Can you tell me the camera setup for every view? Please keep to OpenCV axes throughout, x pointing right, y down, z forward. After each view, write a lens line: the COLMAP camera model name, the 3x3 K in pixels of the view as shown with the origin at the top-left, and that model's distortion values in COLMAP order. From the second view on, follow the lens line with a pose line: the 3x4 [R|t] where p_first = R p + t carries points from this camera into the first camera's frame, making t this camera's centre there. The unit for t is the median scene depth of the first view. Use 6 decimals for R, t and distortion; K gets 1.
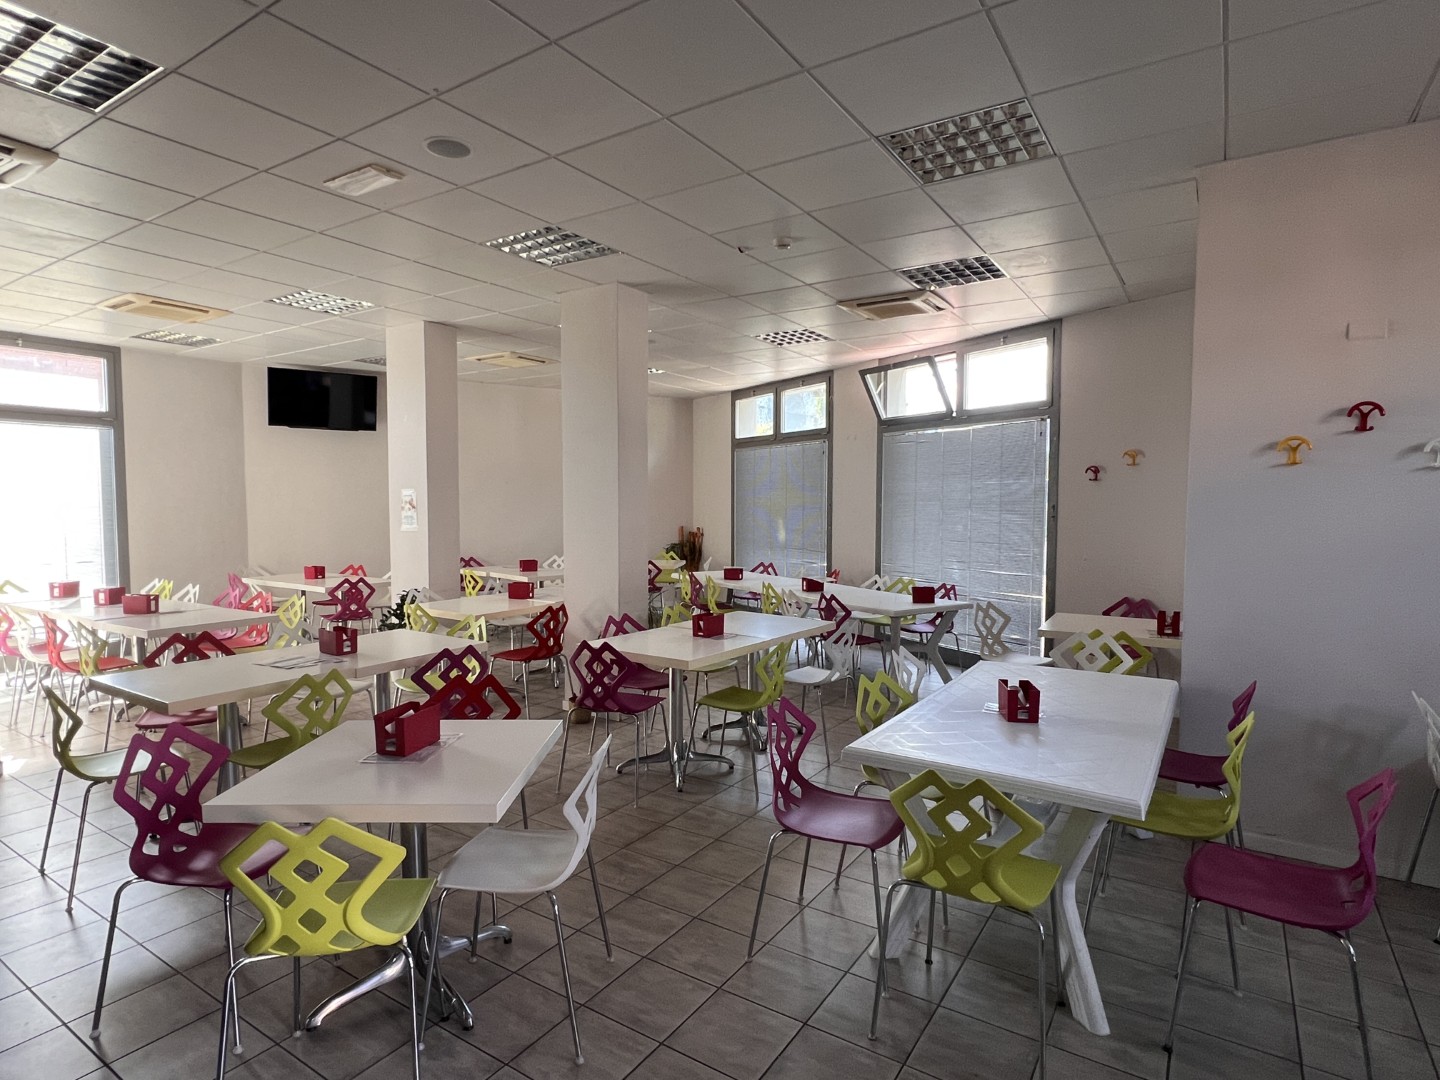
lens RADIAL K [[777.0, 0, 721.0], [0, 777.0, 544.0], [0, 0, 1]] dist [-0.003967, -0.000304]
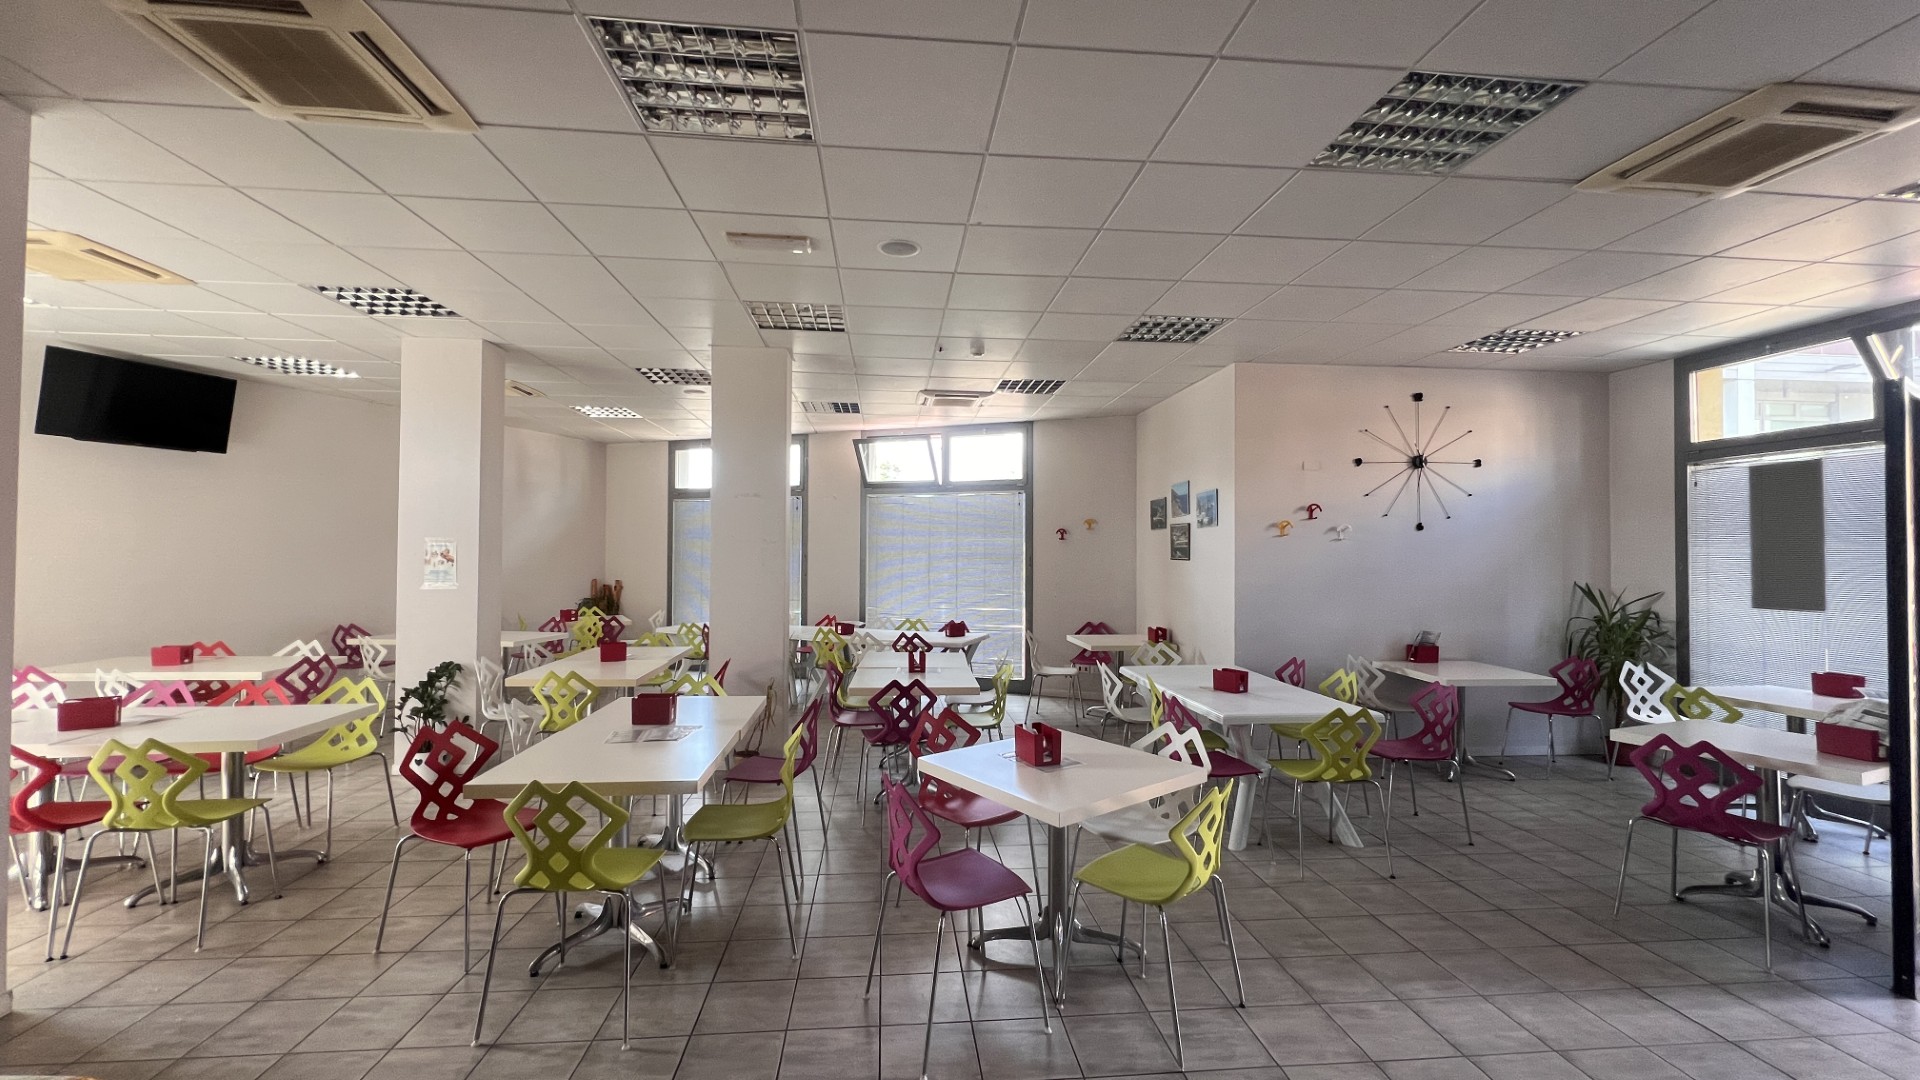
lens RADIAL K [[767.3, 0, 958.2], [0, 767.3, 538.6], [0, 0, 1]] dist [-0.003315, -0.000066]
pose [[0.778818, 0.014061, 0.627092, -0.477021], [0.030209, 0.997748, -0.059891, -0.005795], [-0.626522, 0.065588, 0.776639, 0.043351]]
